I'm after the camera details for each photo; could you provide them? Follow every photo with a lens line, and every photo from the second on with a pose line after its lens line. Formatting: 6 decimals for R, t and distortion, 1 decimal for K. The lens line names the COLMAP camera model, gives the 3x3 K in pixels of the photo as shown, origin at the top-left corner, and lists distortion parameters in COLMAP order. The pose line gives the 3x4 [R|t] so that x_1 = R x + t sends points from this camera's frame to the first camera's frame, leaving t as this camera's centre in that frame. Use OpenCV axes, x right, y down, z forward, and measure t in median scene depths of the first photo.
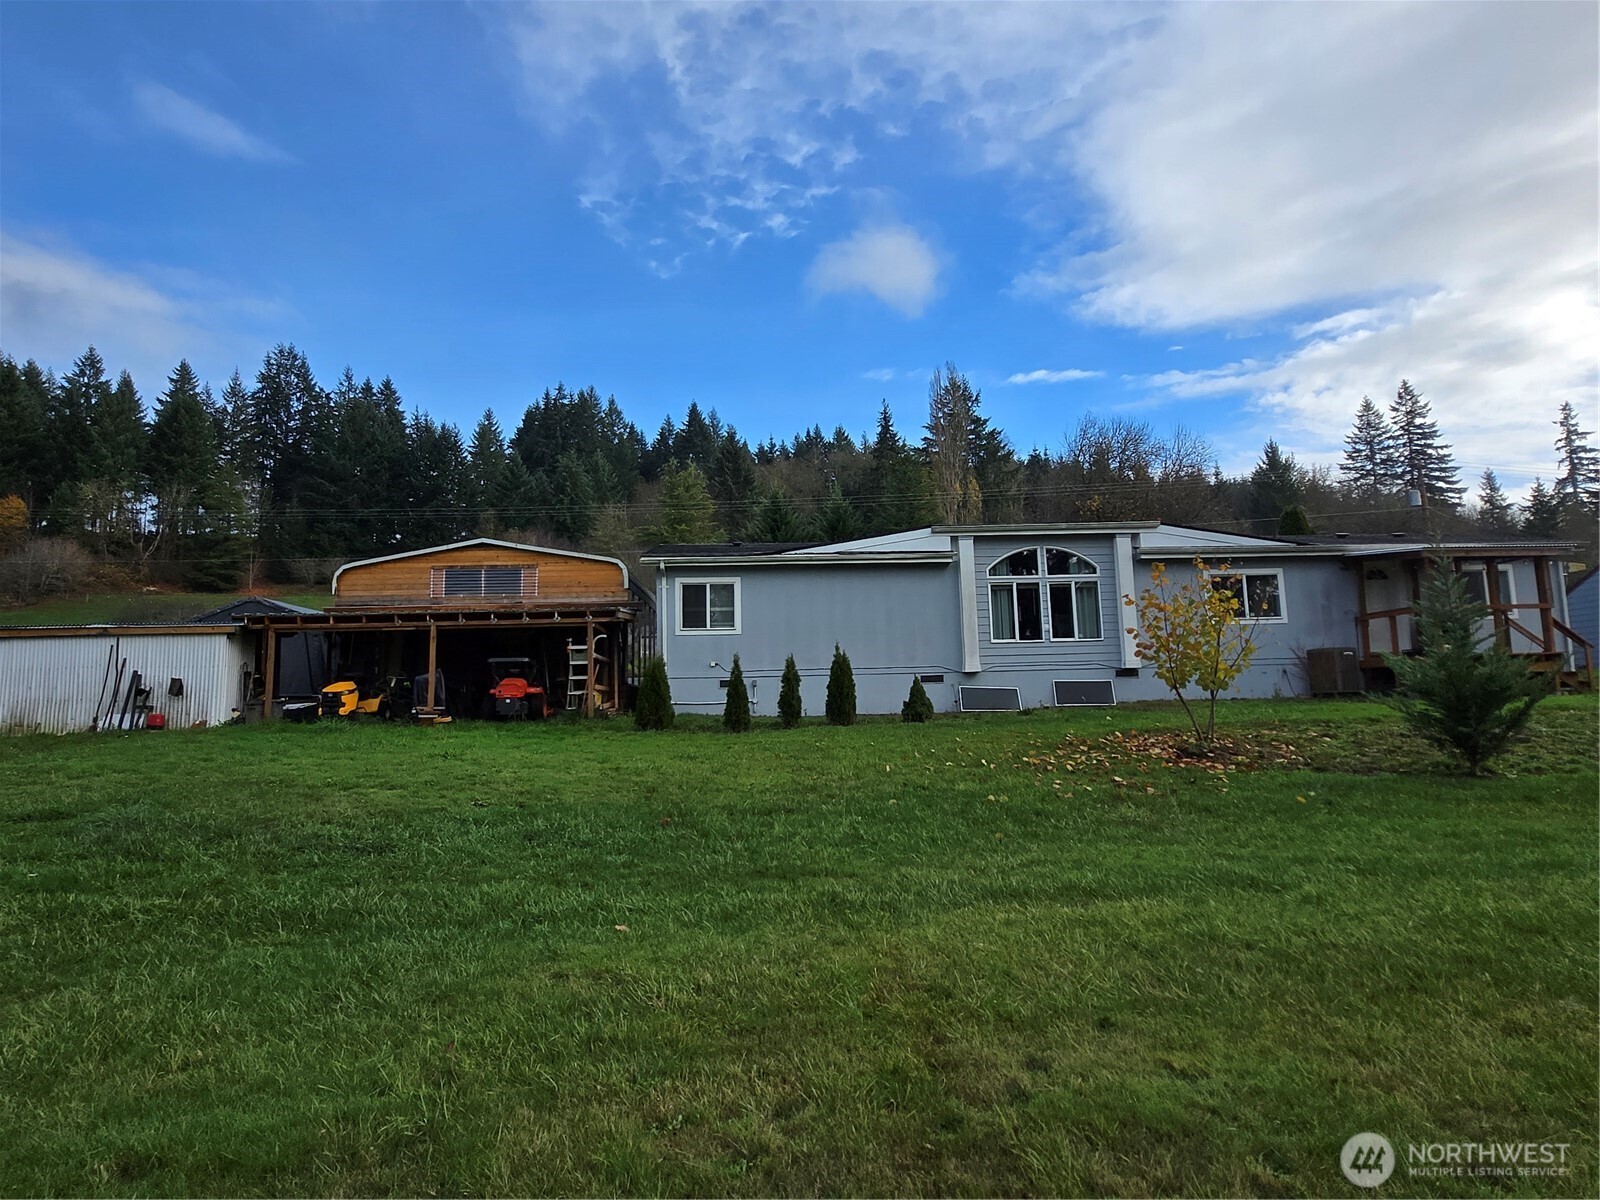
lens RADIAL K [[879.8, 0, 799.4], [0, 879.8, 566.9], [0, 0, 1]] dist [0.000924, -0.000203]
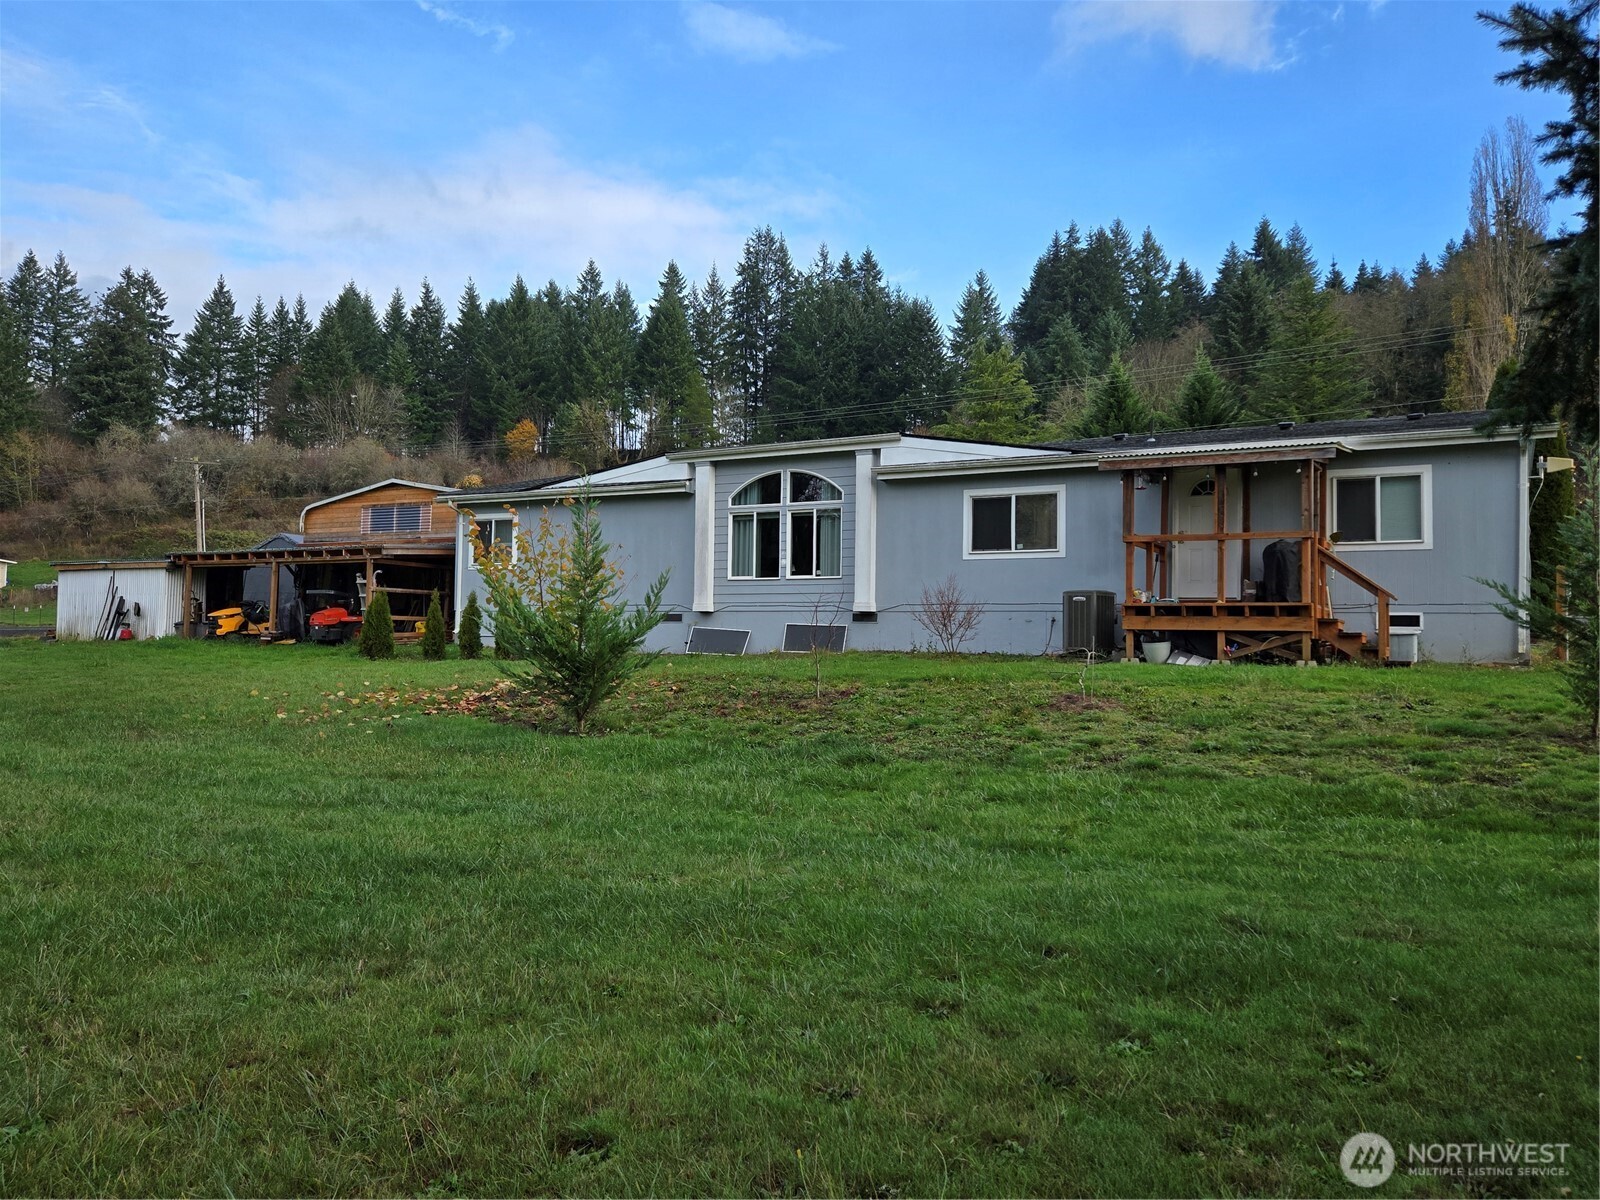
lens RADIAL K [[1107.1, 0, 800.0], [0, 1107.1, 600.0], [0, 0, 1]] dist [0.047654, -0.000086]
pose [[0.863498, 0.018248, -0.504022, 0.775402], [0.044203, 0.992762, 0.111670, -0.015251], [0.502412, -0.118706, 0.856441, 0.055268]]
